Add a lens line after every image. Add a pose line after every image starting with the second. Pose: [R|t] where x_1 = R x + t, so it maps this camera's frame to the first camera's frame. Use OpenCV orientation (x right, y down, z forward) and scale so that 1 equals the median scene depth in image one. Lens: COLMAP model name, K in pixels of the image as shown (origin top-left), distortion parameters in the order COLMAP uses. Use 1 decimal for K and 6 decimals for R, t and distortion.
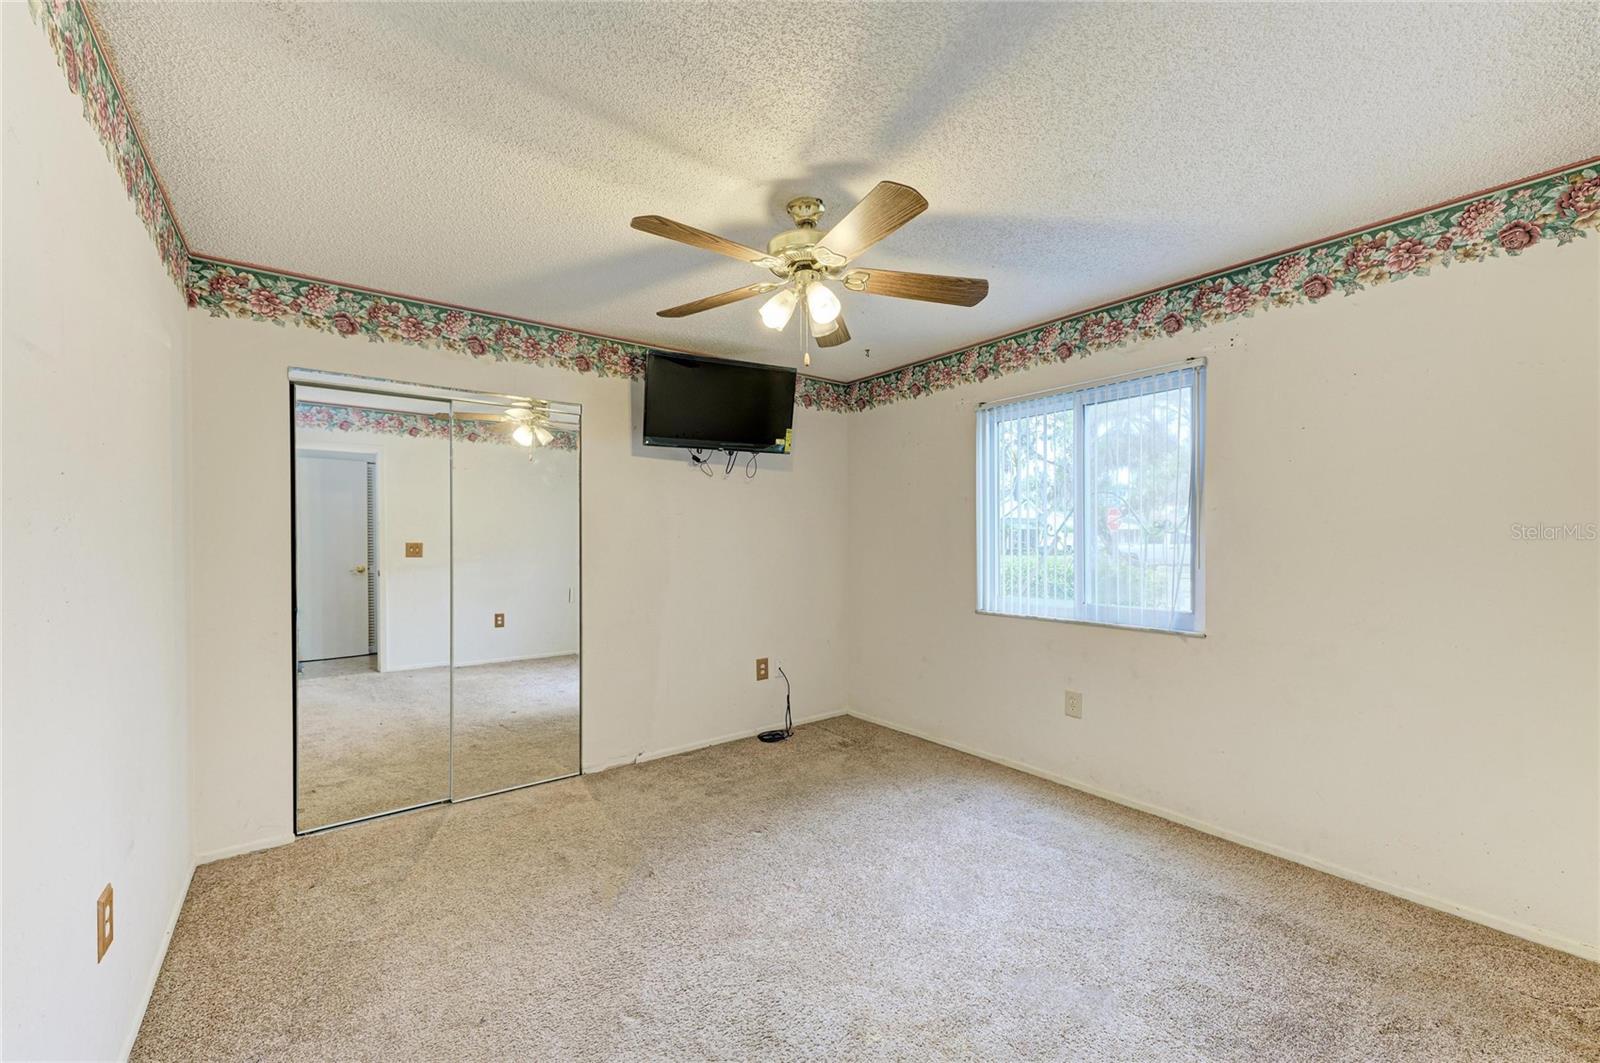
lens RADIAL K [[624.0, 0, 809.8], [0, 624.0, 541.4], [0, 0, 1]] dist [0.022974, -0.008104]
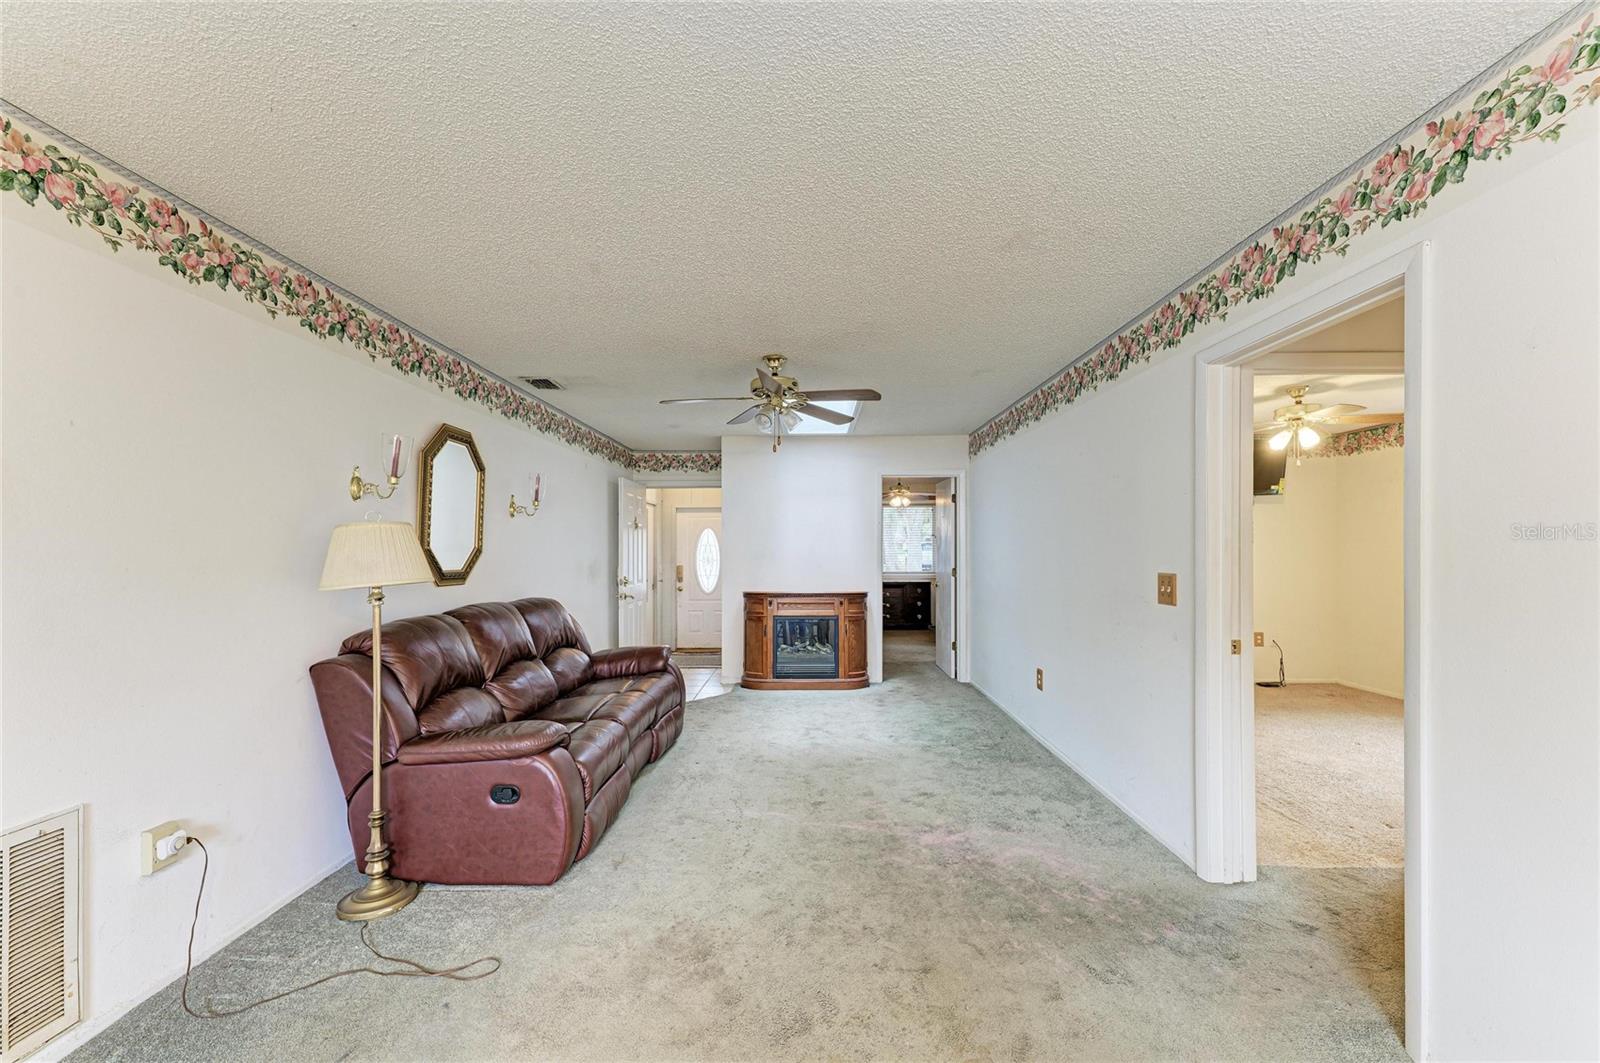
lens RADIAL K [[624.0, 0, 809.8], [0, 624.0, 541.4], [0, 0, 1]] dist [0.022974, -0.008104]
pose [[0.790479, -0.001444, -0.612487, -0.002199], [-0.007189, 0.999906, -0.011635, -0.002129], [0.612447, 0.013600, 0.790395, -0.829034]]
